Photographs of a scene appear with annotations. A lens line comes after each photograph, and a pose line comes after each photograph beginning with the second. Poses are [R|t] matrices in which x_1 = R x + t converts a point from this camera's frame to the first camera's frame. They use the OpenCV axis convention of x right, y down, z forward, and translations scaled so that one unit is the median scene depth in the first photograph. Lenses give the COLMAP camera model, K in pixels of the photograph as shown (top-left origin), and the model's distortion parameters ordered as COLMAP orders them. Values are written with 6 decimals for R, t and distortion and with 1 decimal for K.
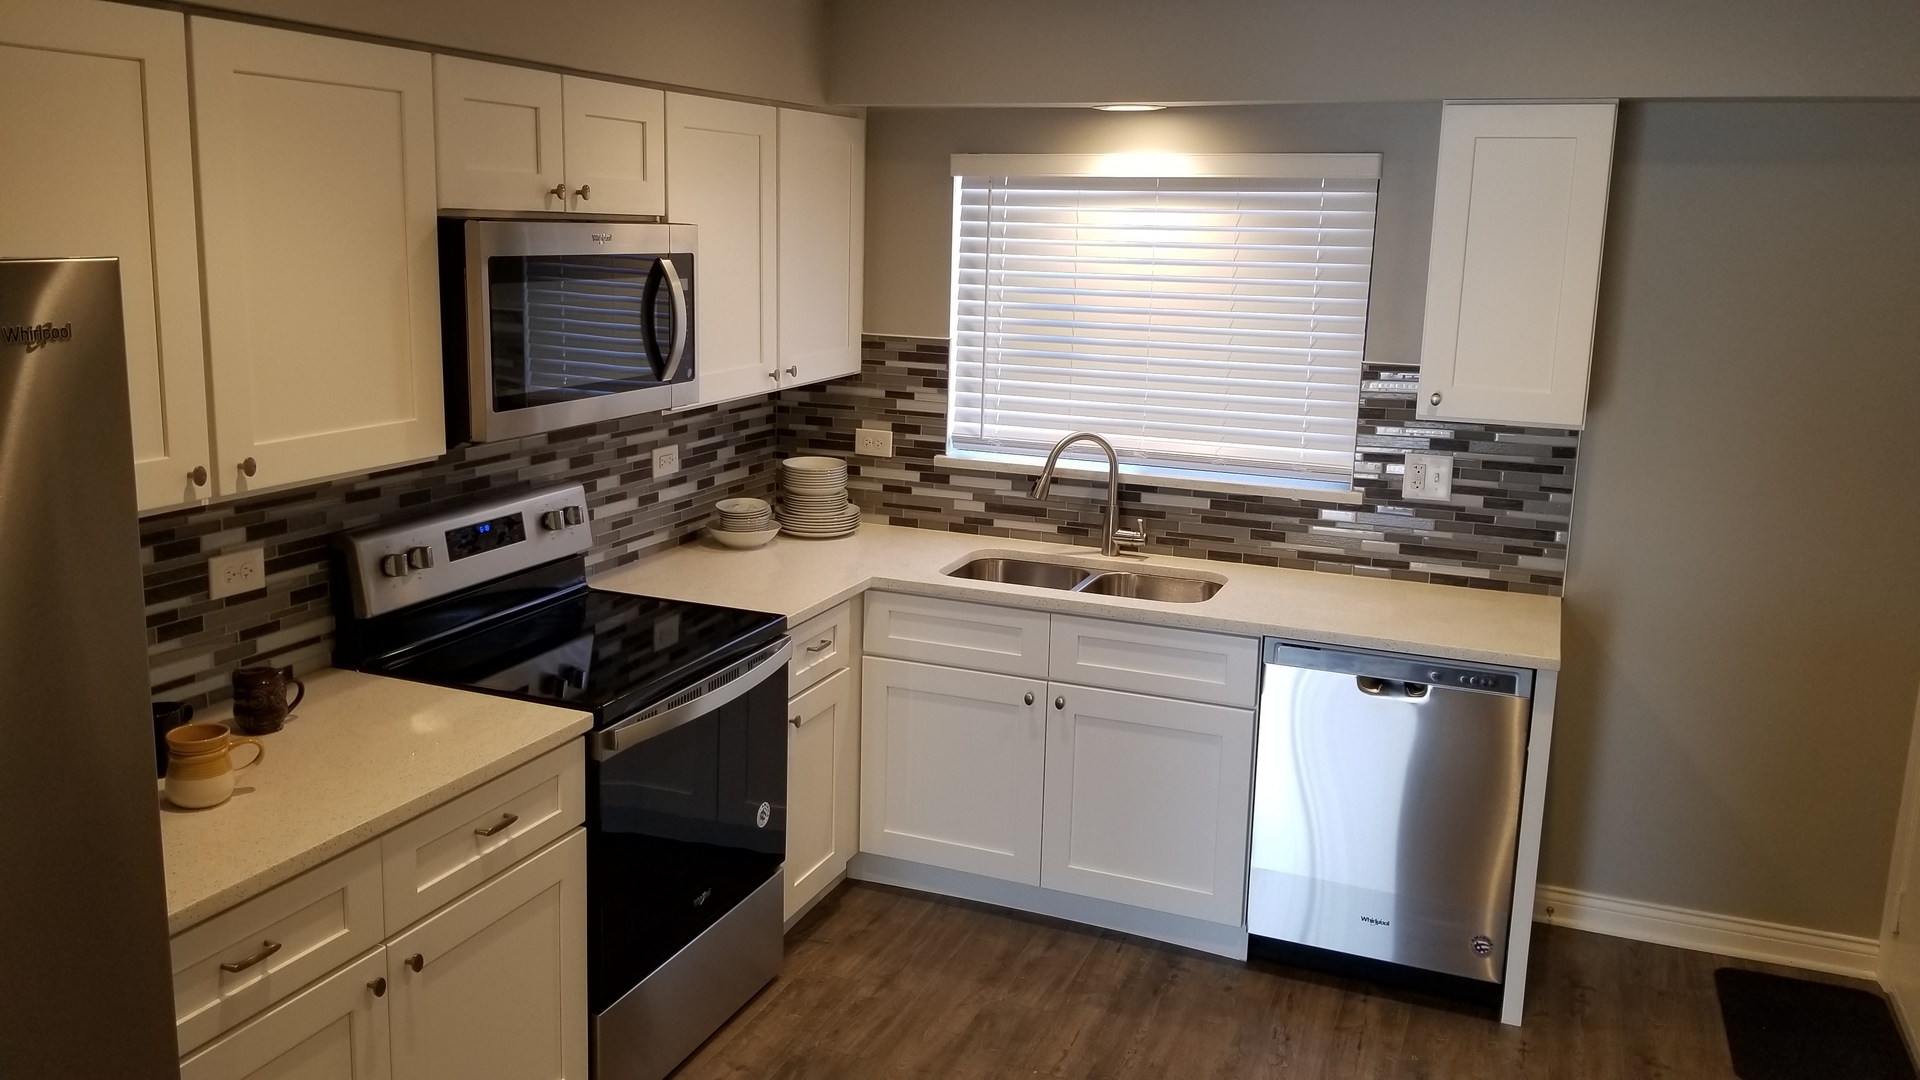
lens RADIAL K [[1516.9, 0, 952.9], [0, 1516.9, 498.9], [0, 0, 1]] dist [0.105486, -0.241827]
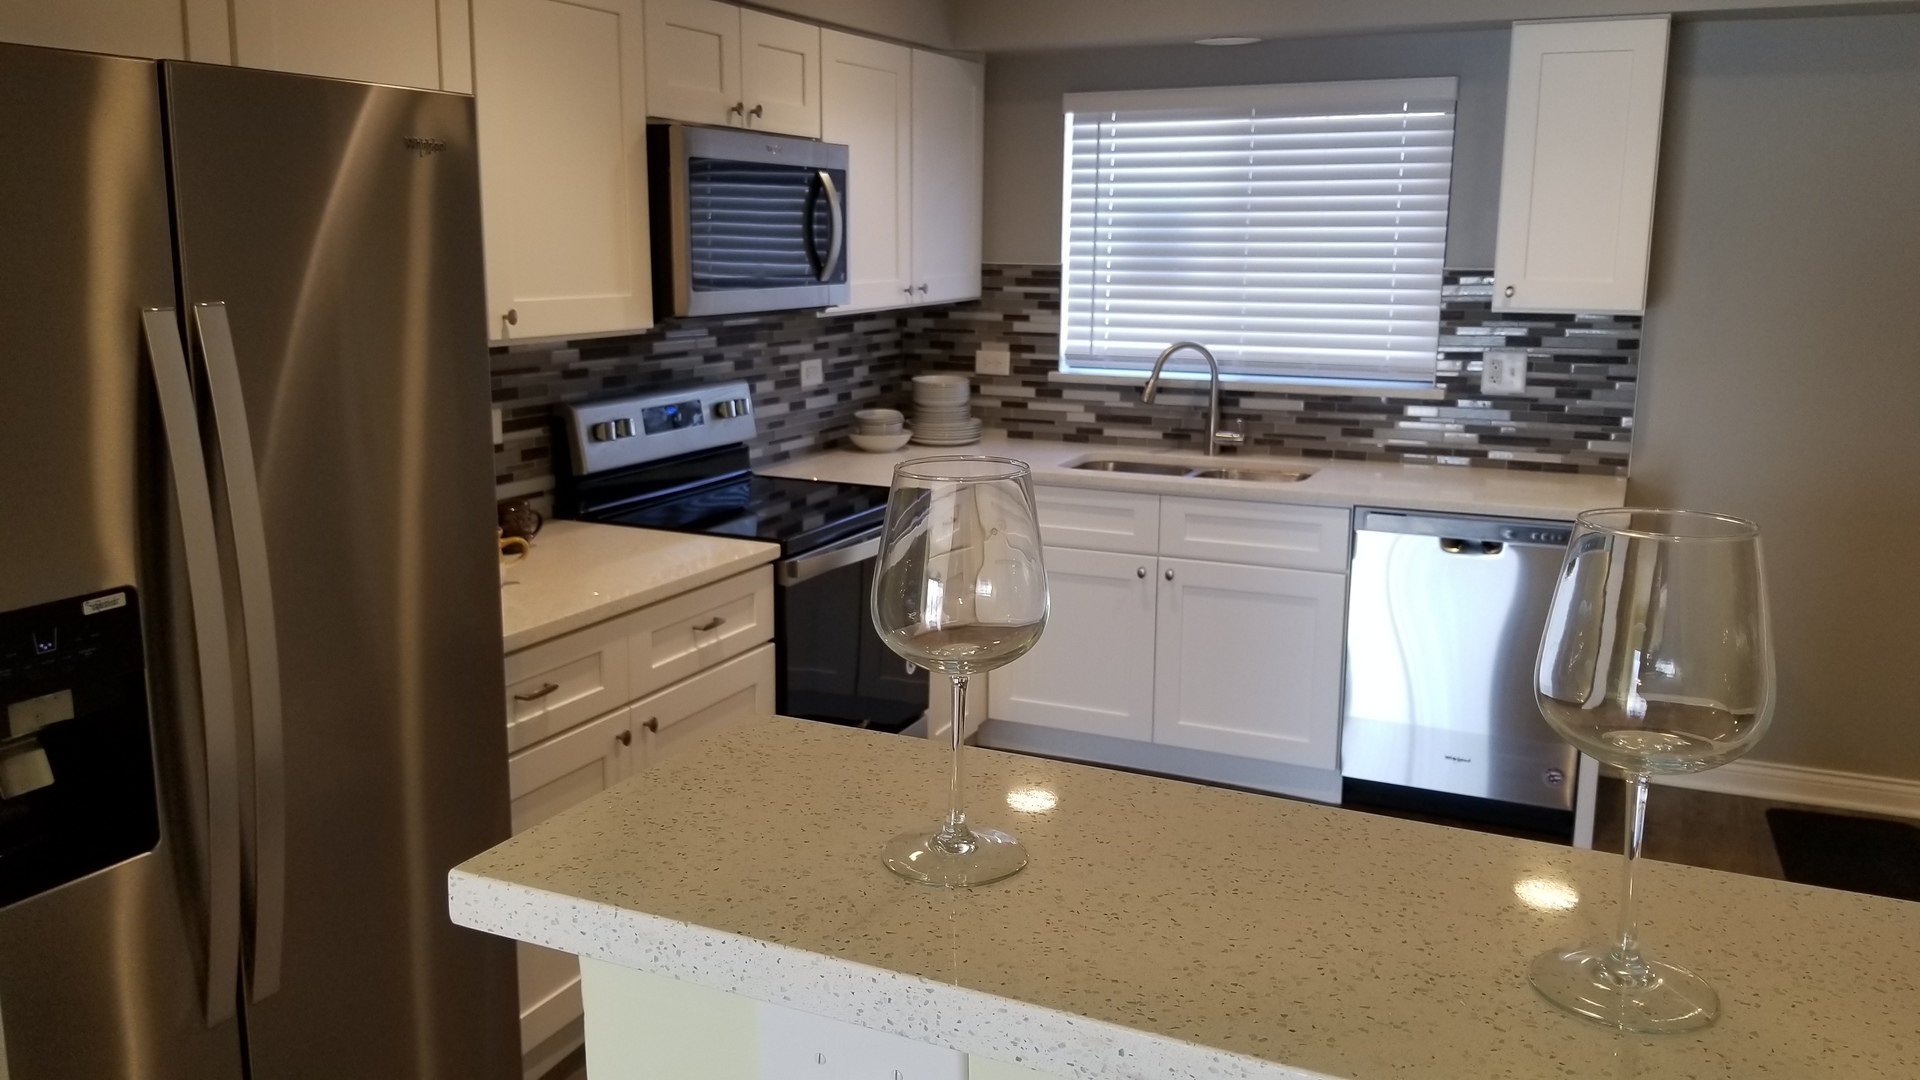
lens RADIAL K [[1525.5, 0, 955.7], [0, 1525.5, 527.1], [0, 0, 1]] dist [0.073272, -0.162538]
pose [[0.998746, -0.010036, -0.049050, -0.029900], [0.010340, 0.999929, 0.005941, 0.086939], [0.048987, -0.006441, 0.998779, -0.123035]]
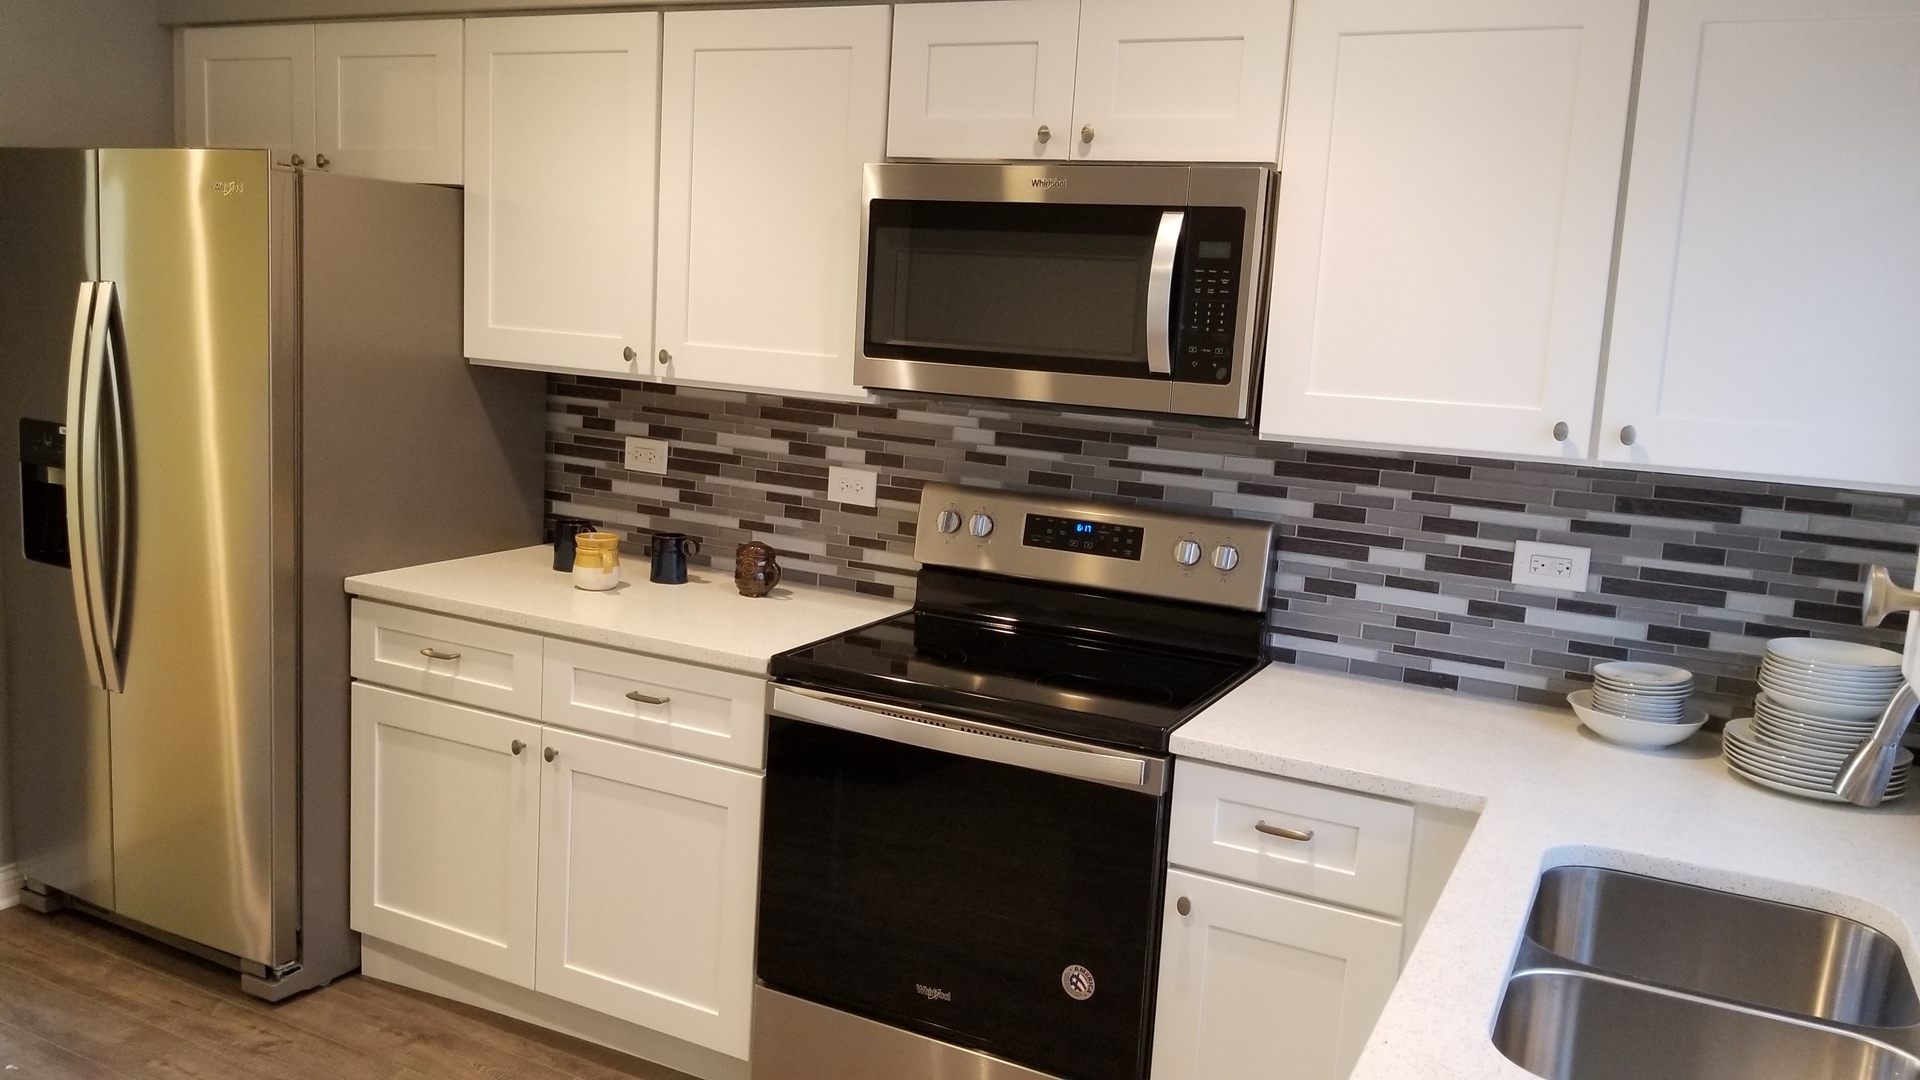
lens RADIAL K [[1525.5, 0, 955.7], [0, 1525.5, 527.1], [0, 0, 1]] dist [0.073272, -0.162538]
pose [[-0.107189, 0.110256, -0.988106, 0.500414], [-0.238586, 0.961941, 0.133218, -0.070323], [0.965188, 0.250028, -0.076804, 0.837604]]
